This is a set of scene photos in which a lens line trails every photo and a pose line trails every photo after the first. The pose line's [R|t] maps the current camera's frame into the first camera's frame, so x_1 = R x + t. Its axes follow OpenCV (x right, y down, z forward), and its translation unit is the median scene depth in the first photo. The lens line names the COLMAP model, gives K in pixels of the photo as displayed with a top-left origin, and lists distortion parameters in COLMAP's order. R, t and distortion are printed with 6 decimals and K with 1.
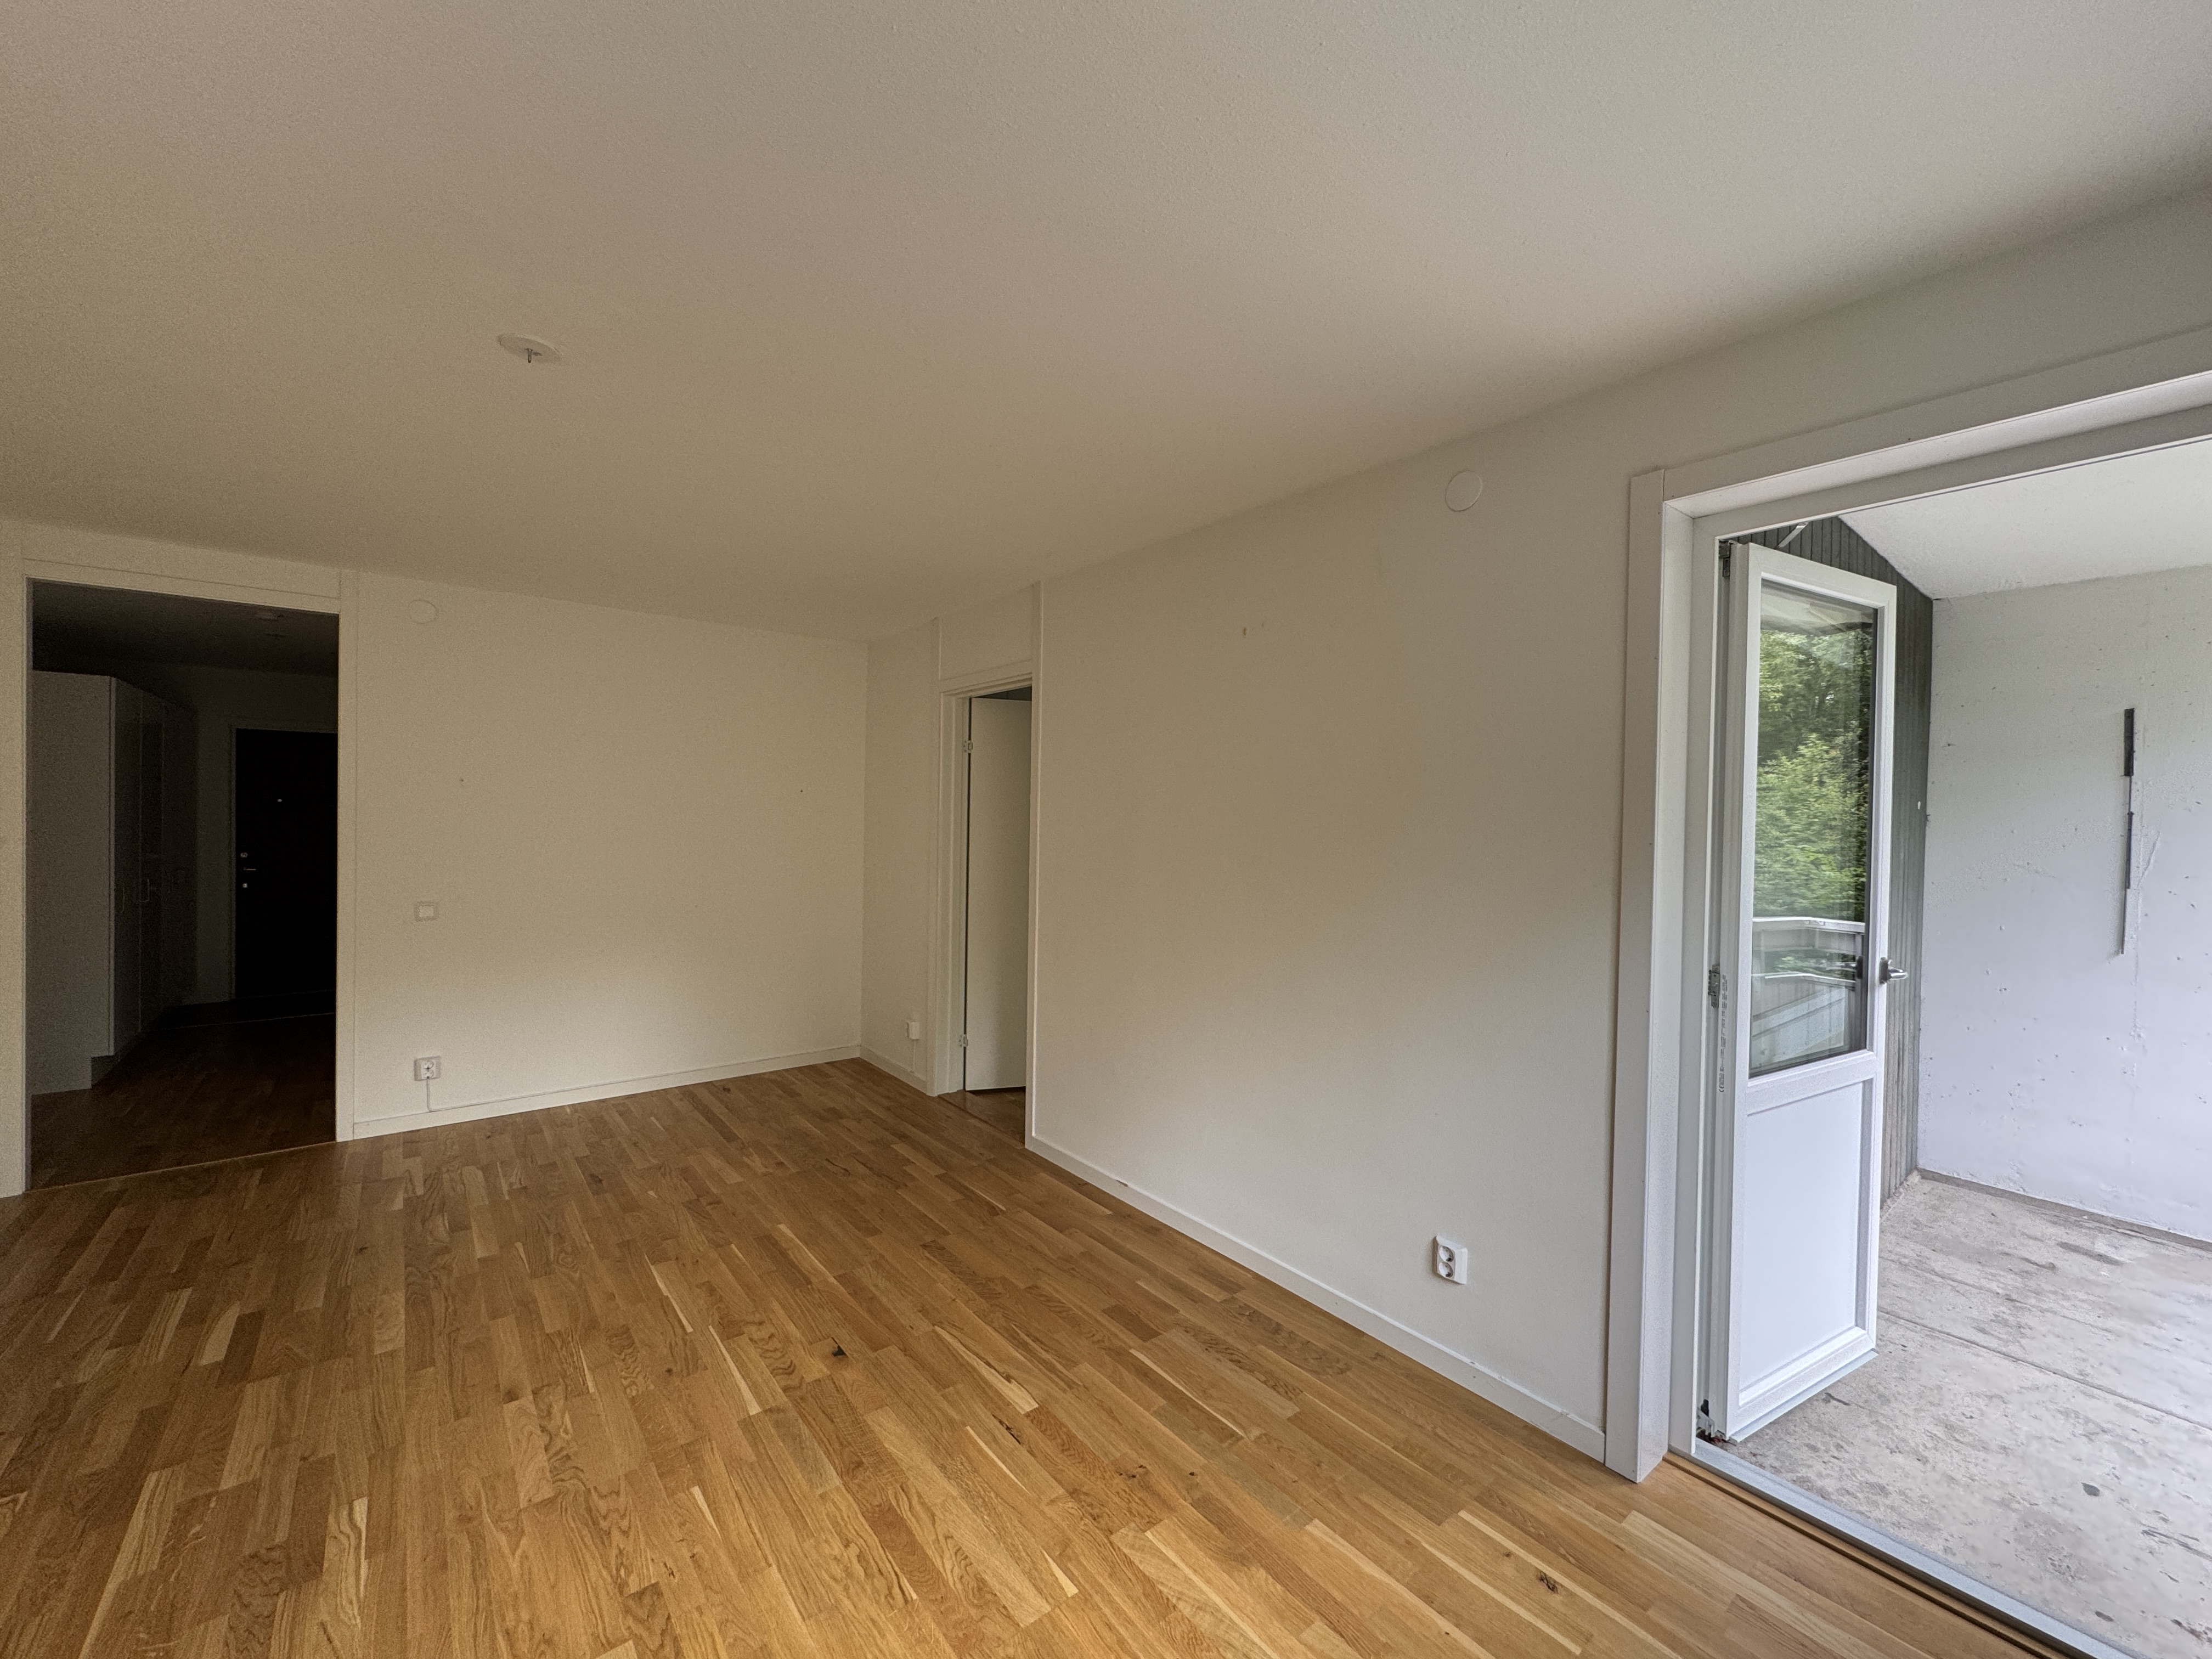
lens RADIAL K [[879.4, 0, 1094.3], [0, 879.4, 828.7], [0, 0, 1]] dist [-0.001843, -0.000039]
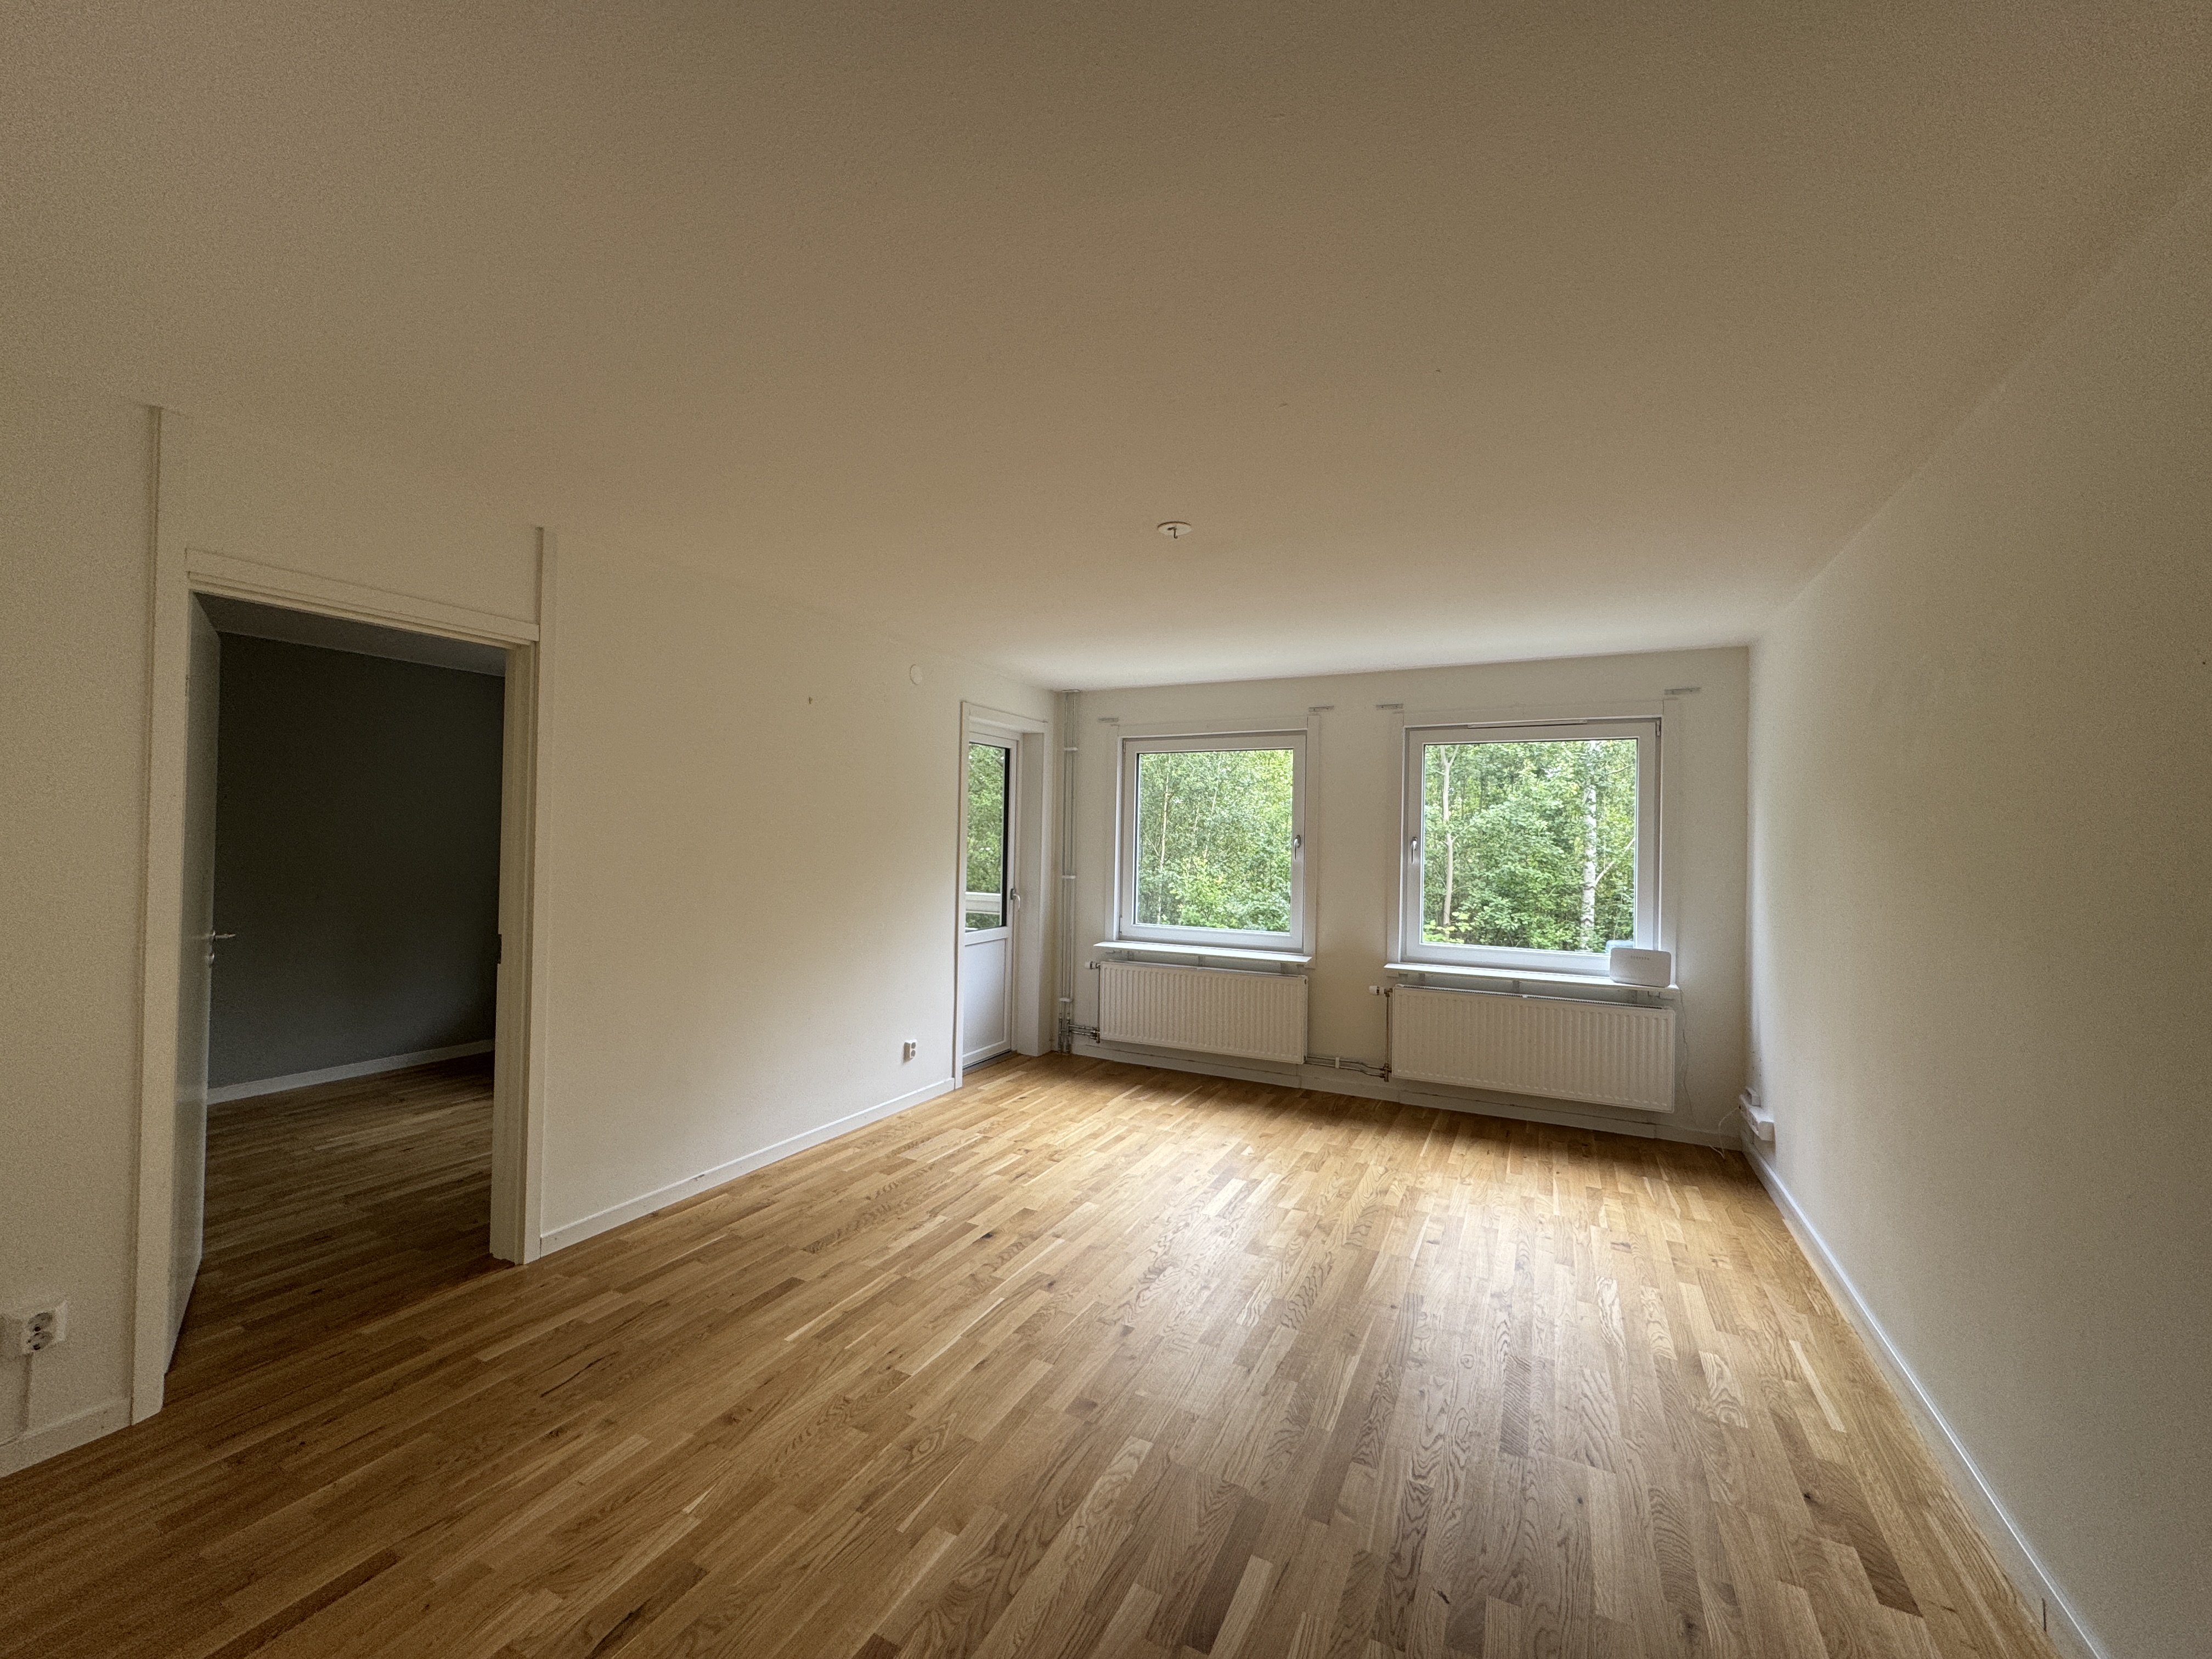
lens RADIAL K [[879.4, 0, 1106.3], [0, 879.4, 832.9], [0, 0, 1]] dist [-0.001843, -0.000039]
pose [[-0.418391, -0.020396, 0.908038, -1.227873], [-0.013735, 0.999776, 0.016128, -0.038516], [-0.908163, -0.005724, -0.418577, 1.087444]]
